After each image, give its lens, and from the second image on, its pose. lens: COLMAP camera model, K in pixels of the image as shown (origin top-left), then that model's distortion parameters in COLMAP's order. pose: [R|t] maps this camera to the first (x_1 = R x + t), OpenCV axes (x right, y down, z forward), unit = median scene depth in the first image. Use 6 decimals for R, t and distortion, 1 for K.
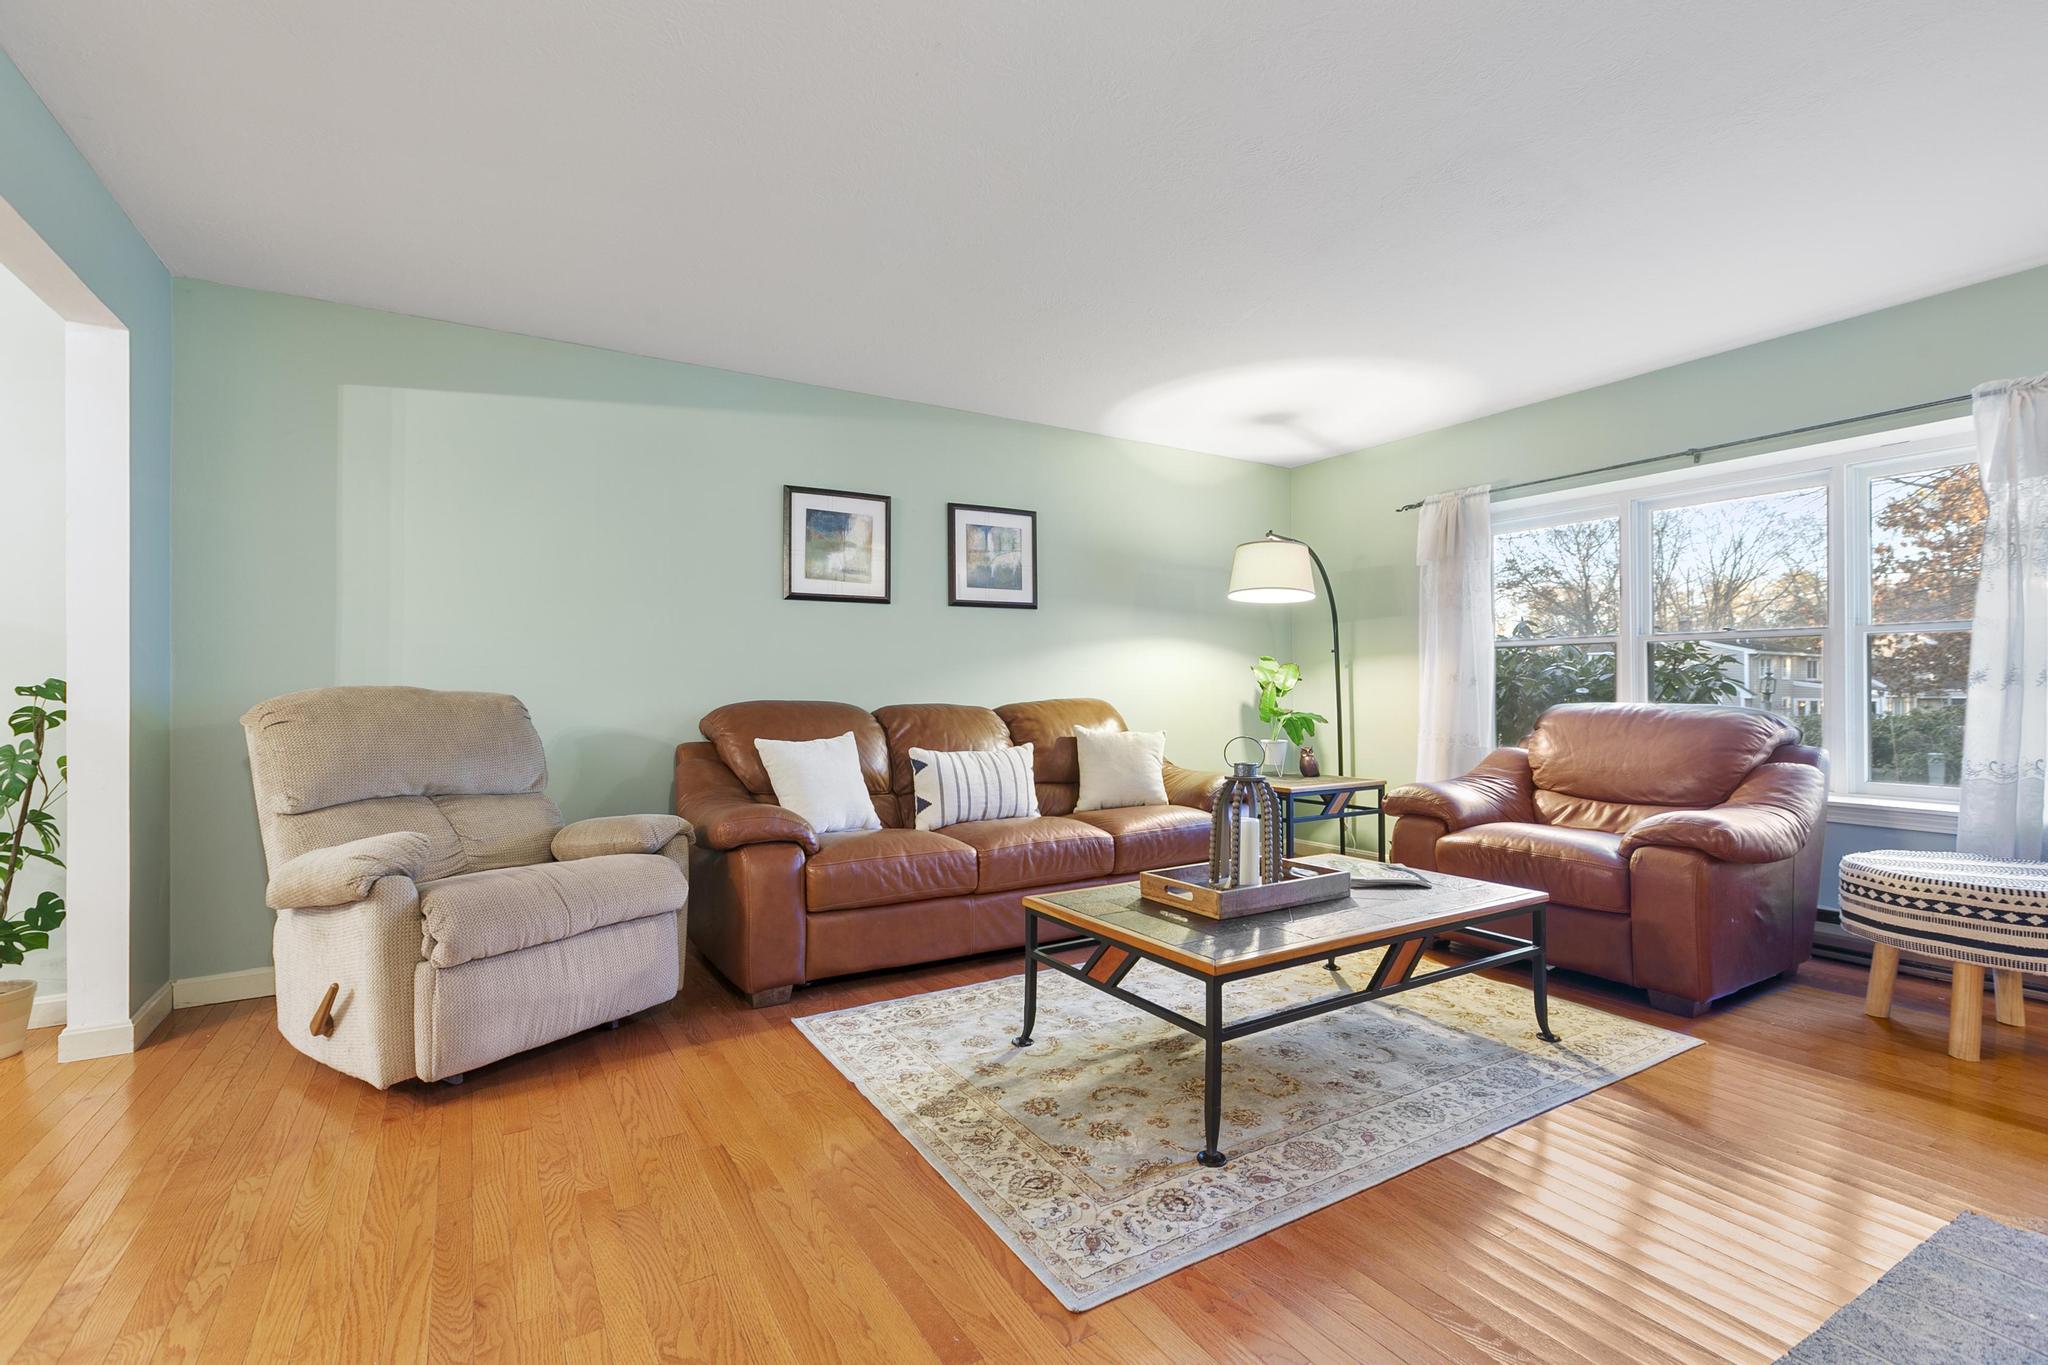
lens RADIAL K [[916.7, 0, 1025.3], [0, 916.7, 677.7], [0, 0, 1]] dist [-0.003135, 0.001266]
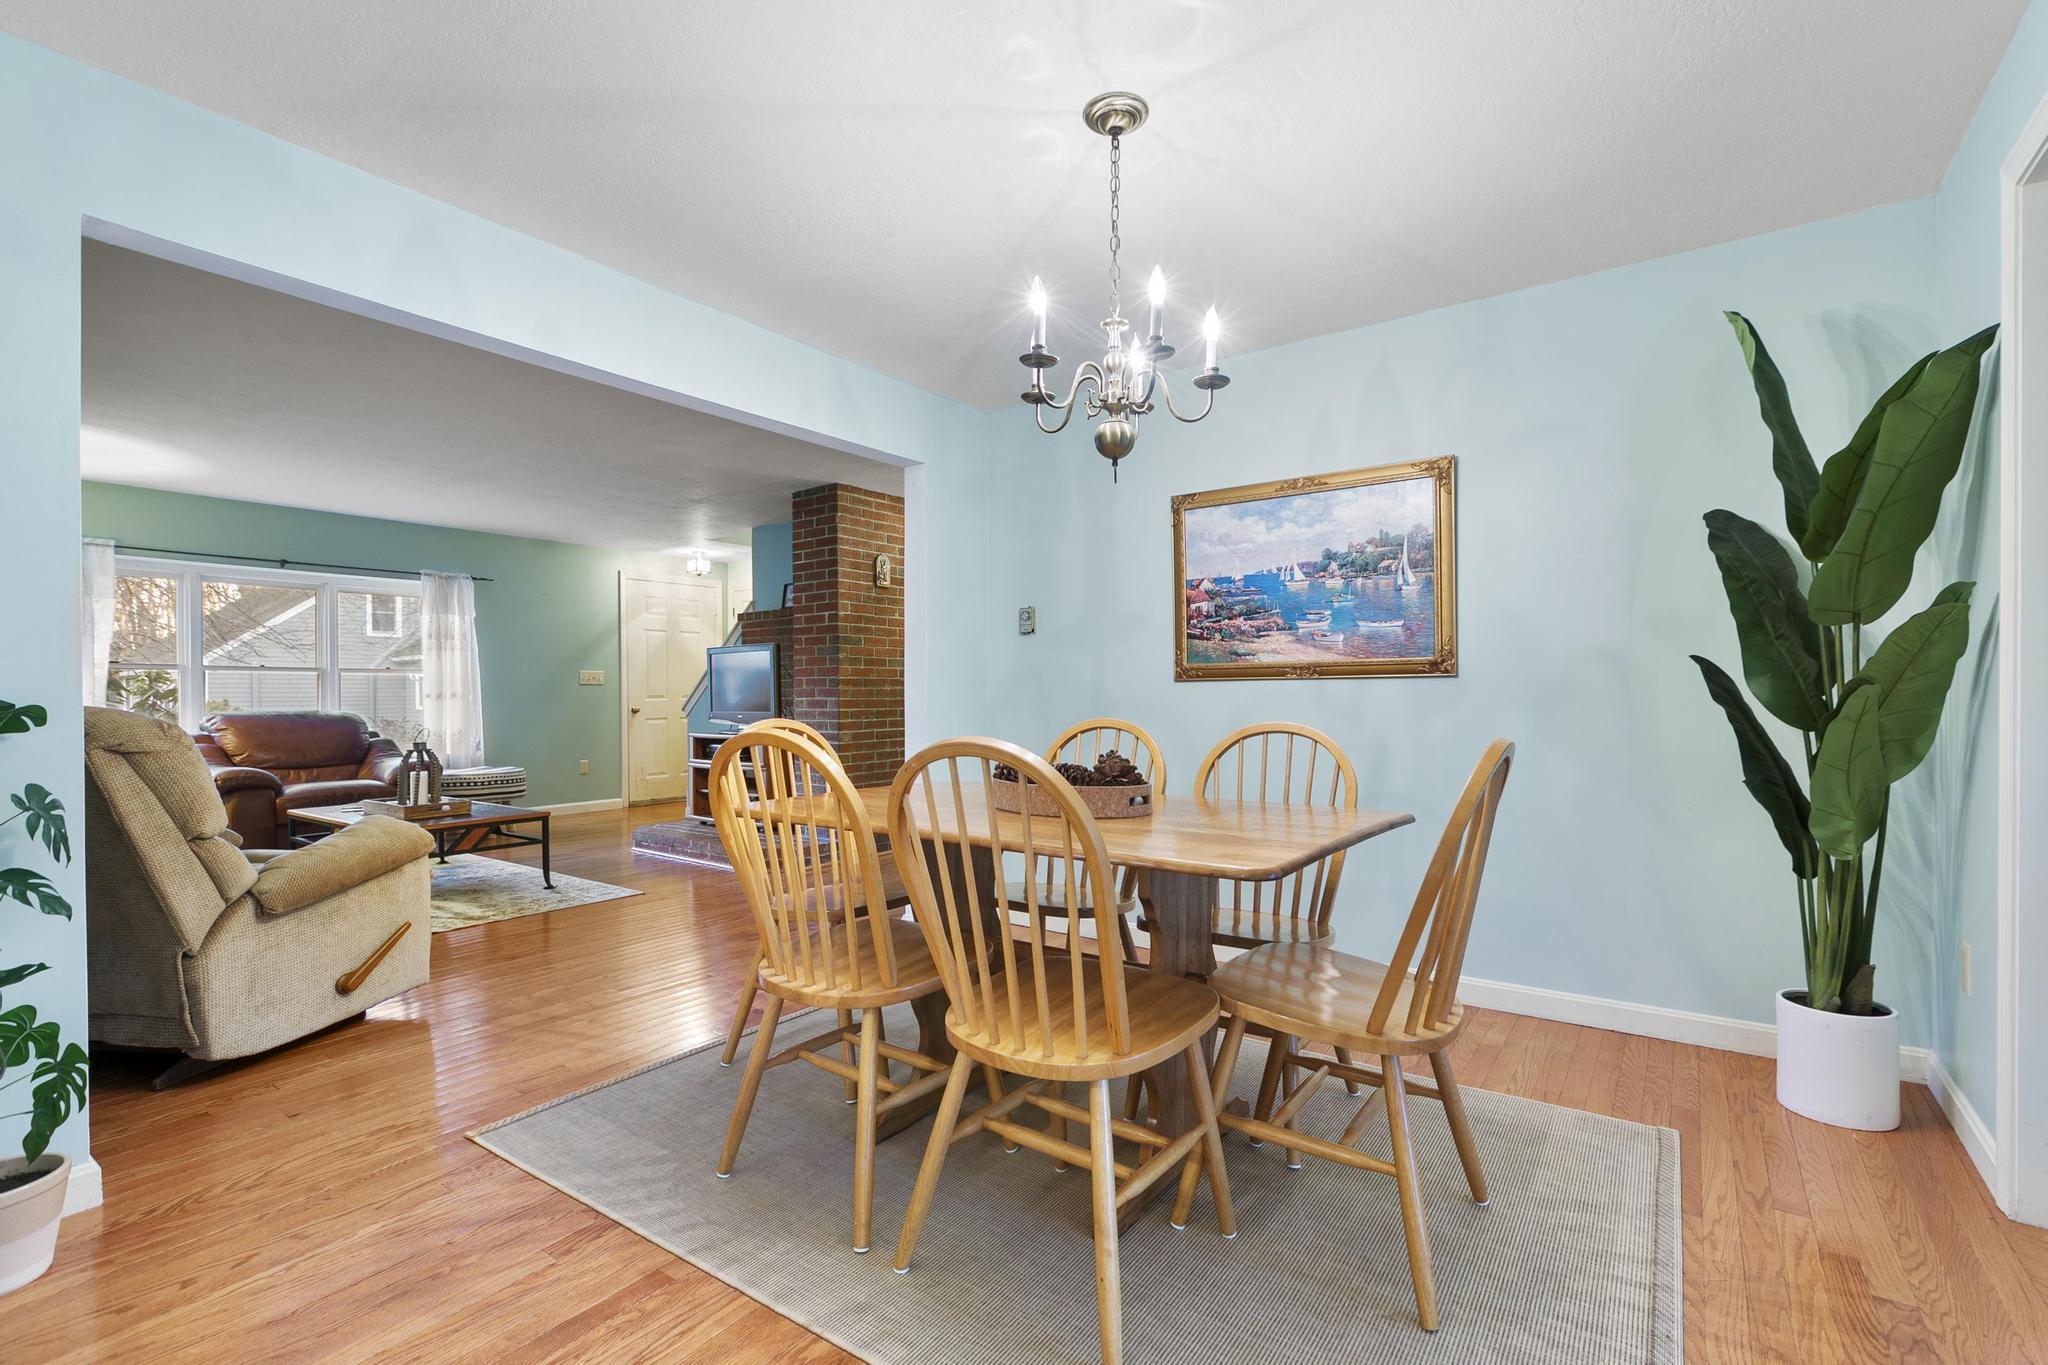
lens RADIAL K [[916.7, 0, 1034.8], [0, 916.7, 696.1], [0, 0, 1]] dist [-0.003135, 0.001266]
pose [[-0.392487, -0.000972, 0.919757, -1.284228], [-0.007155, 0.999972, -0.001997, -0.005024], [-0.919730, -0.007365, -0.392483, 0.367352]]
